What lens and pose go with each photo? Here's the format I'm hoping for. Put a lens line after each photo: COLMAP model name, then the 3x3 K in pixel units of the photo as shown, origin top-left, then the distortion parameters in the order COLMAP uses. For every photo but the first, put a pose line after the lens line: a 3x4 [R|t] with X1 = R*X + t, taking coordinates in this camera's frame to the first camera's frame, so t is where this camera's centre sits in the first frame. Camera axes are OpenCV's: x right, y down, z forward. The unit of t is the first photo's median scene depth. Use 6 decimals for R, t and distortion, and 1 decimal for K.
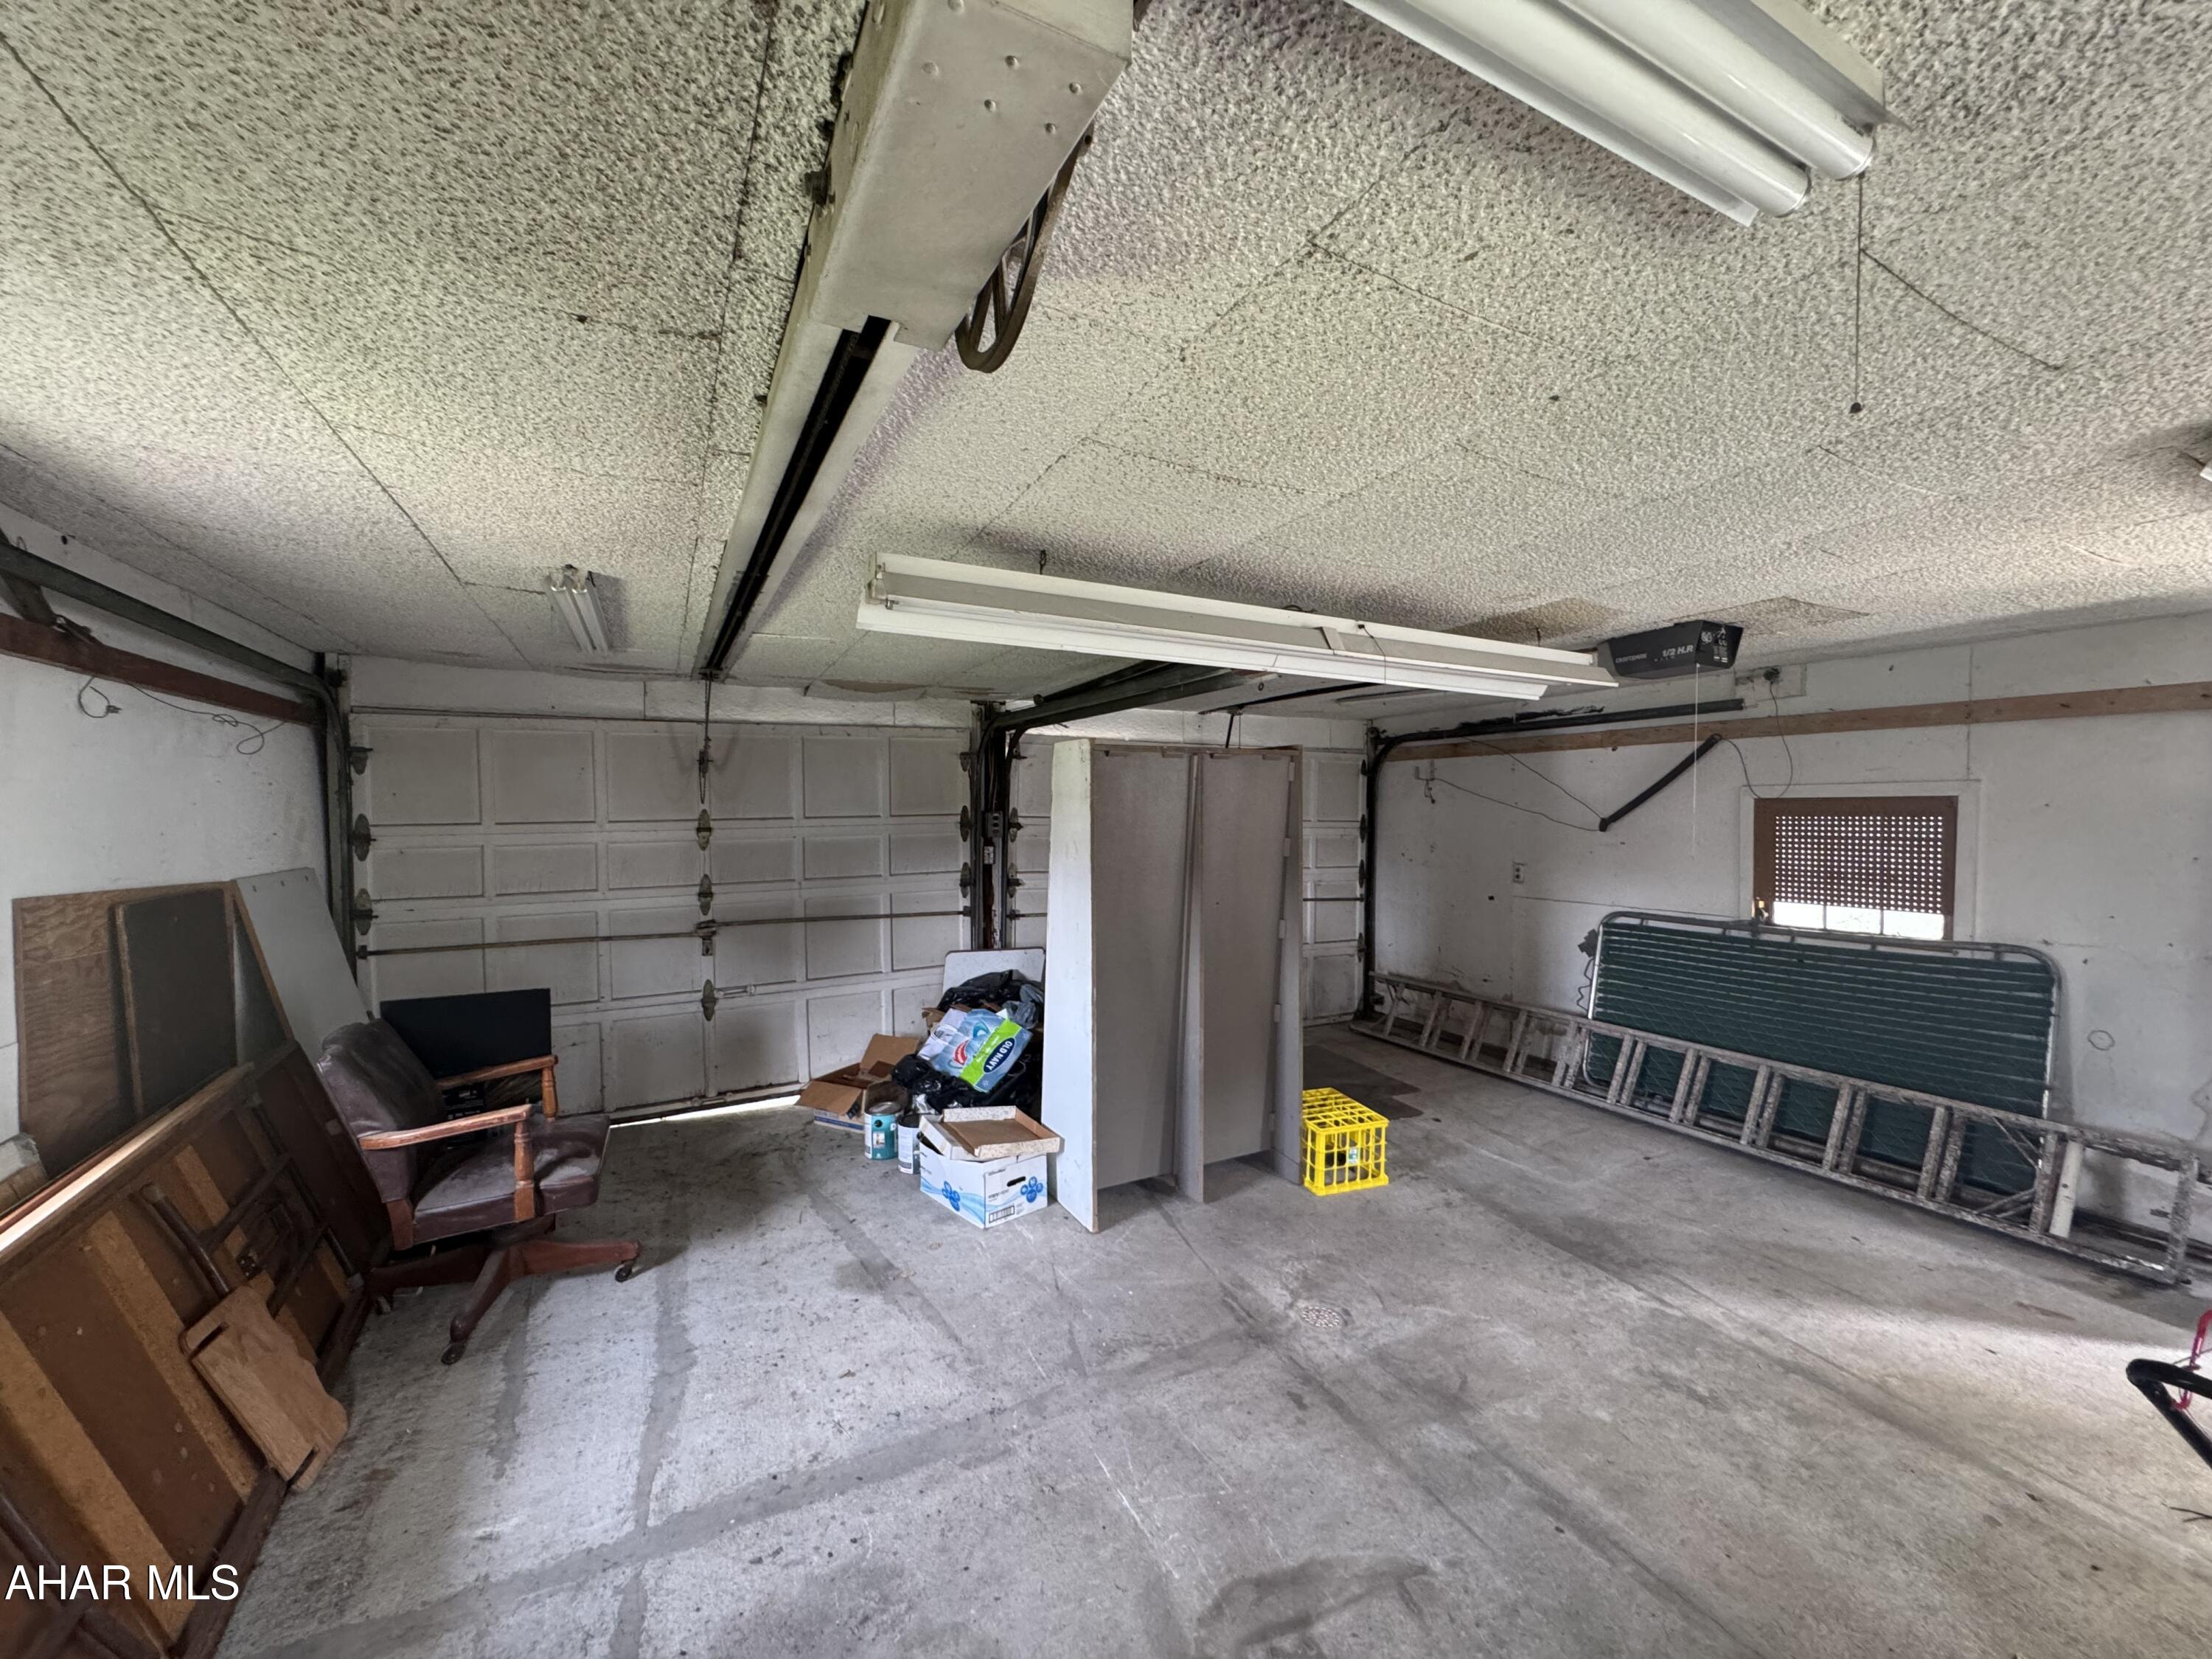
lens RADIAL K [[883.3, 0, 1110.1], [0, 883.3, 840.0], [0, 0, 1]] dist [-0.005361, 0.000450]
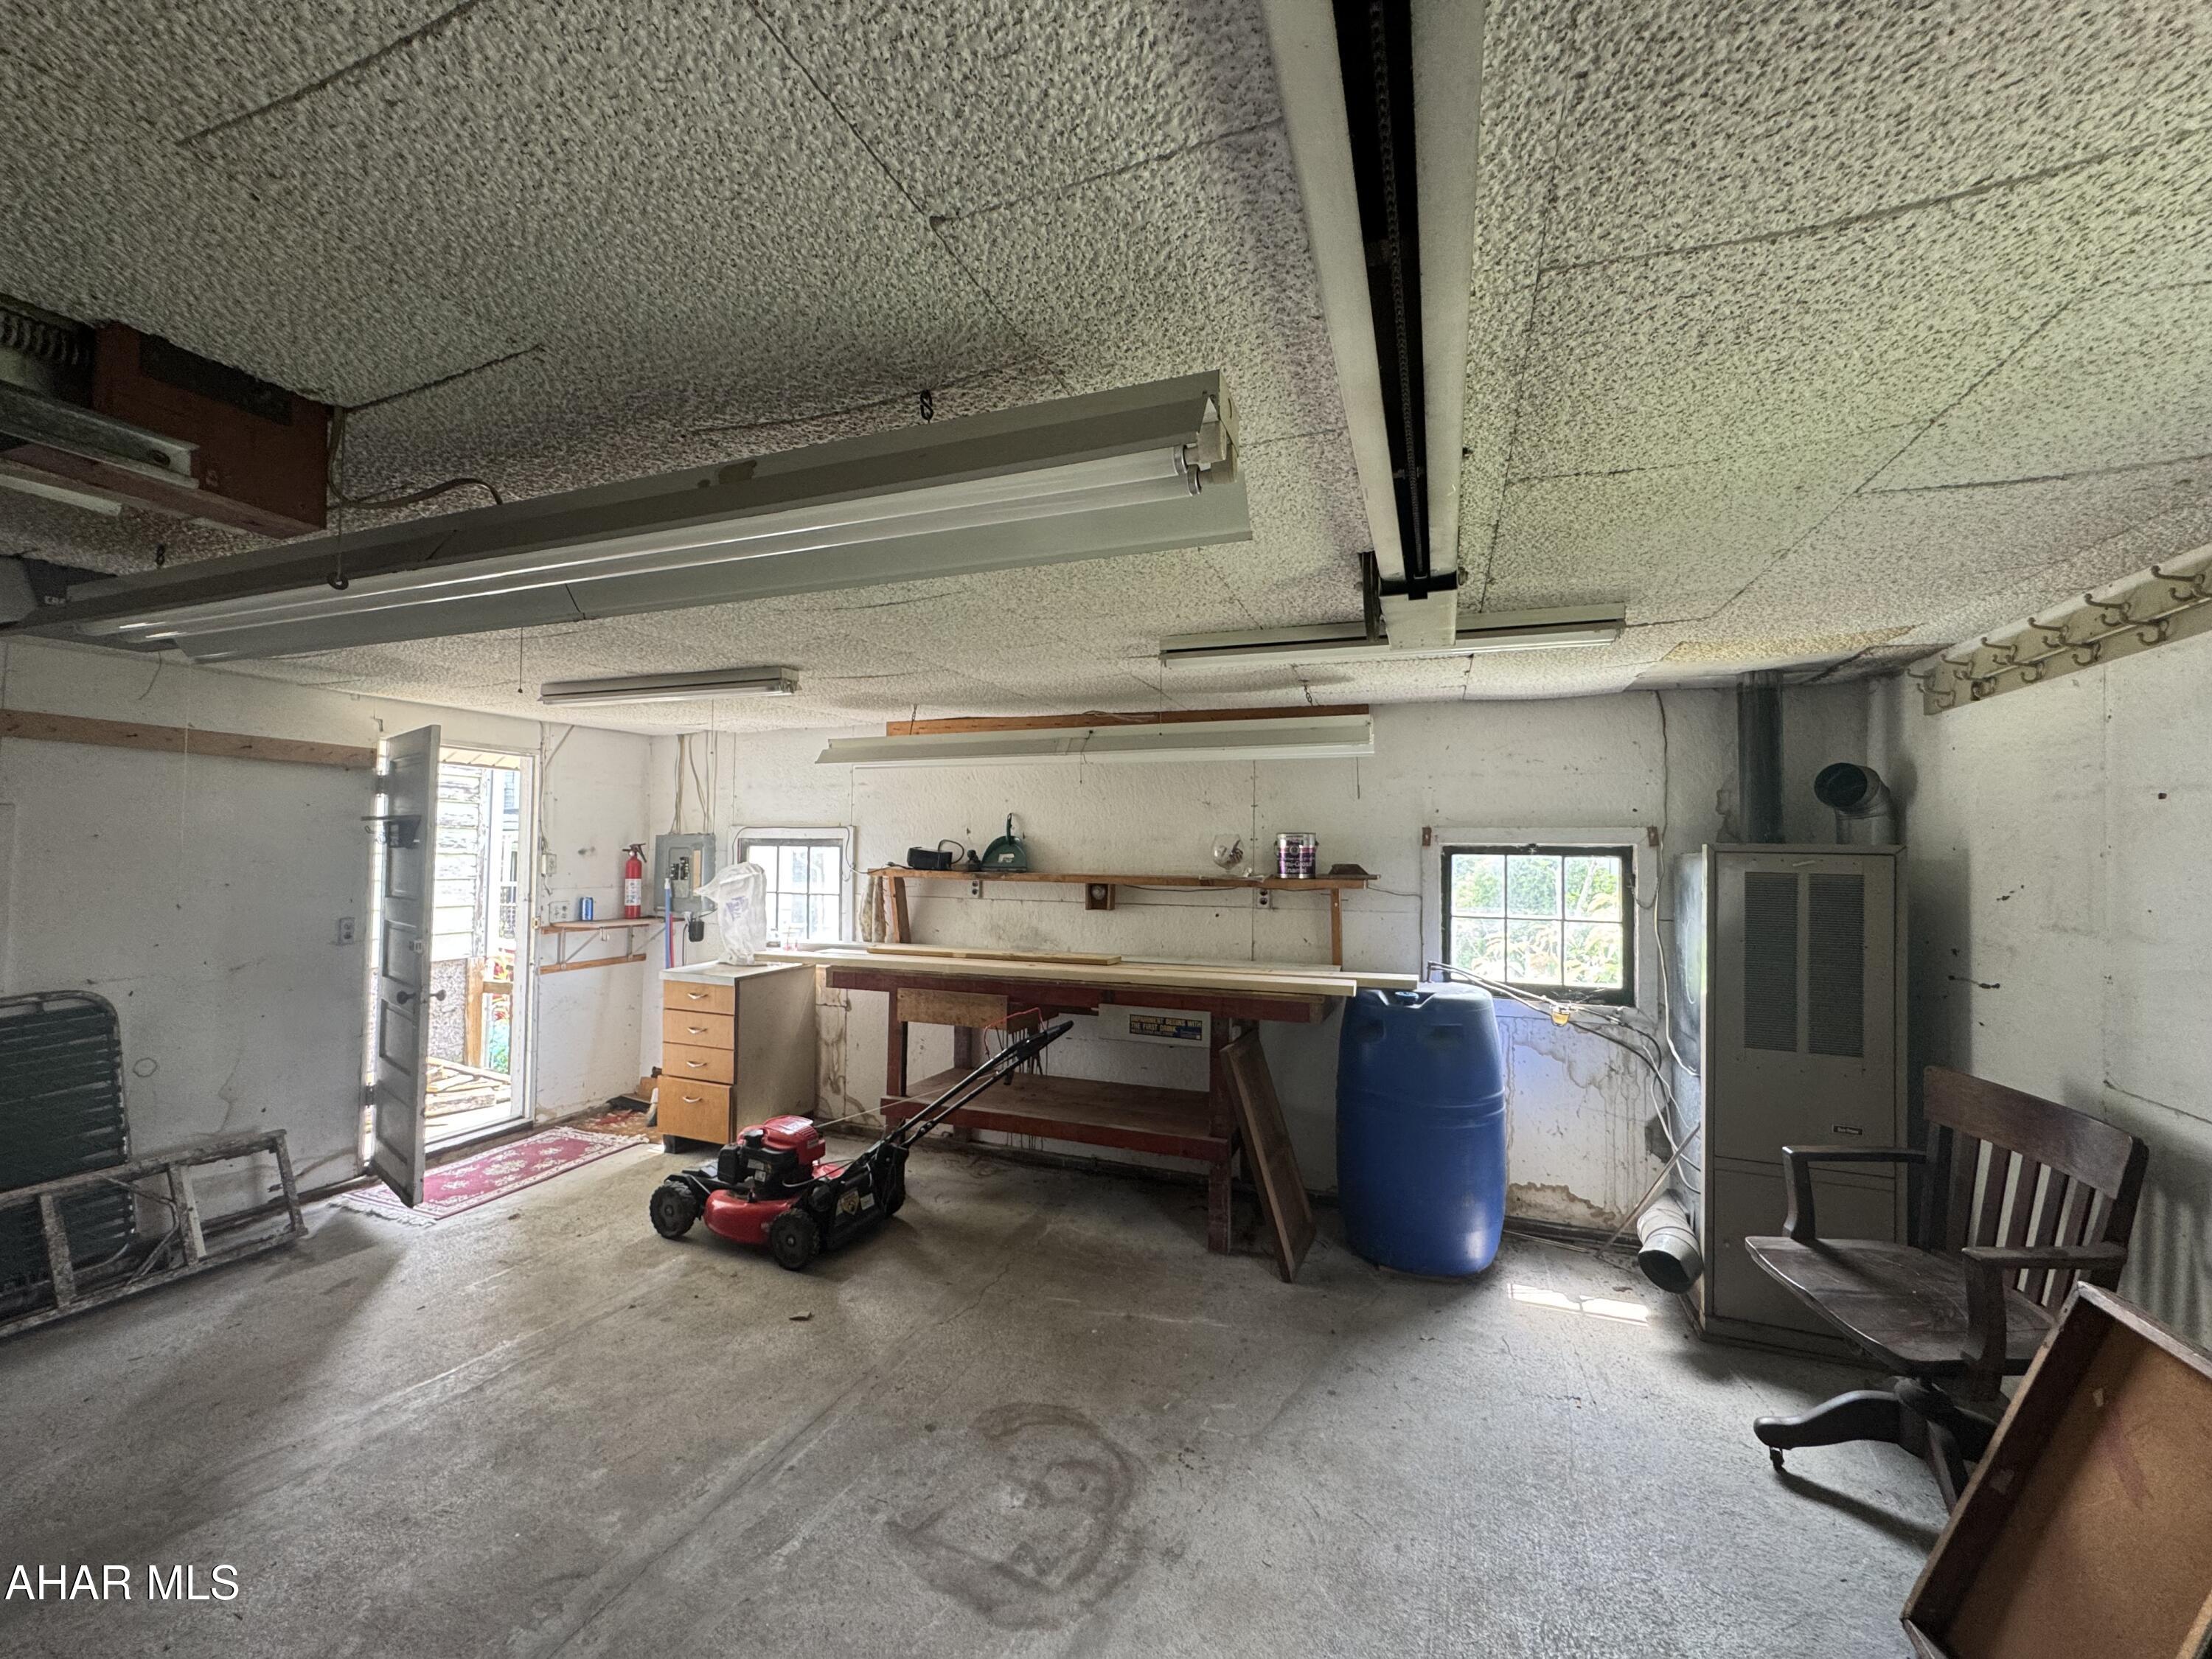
lens RADIAL K [[883.3, 0, 1103.9], [0, 883.3, 831.2], [0, 0, 1]] dist [-0.005361, 0.000450]
pose [[-0.660719, 0.007081, 0.750600, -0.376775], [0.012259, 0.999924, 0.001358, -0.034234], [-0.750534, 0.010099, -0.660755, 0.845232]]
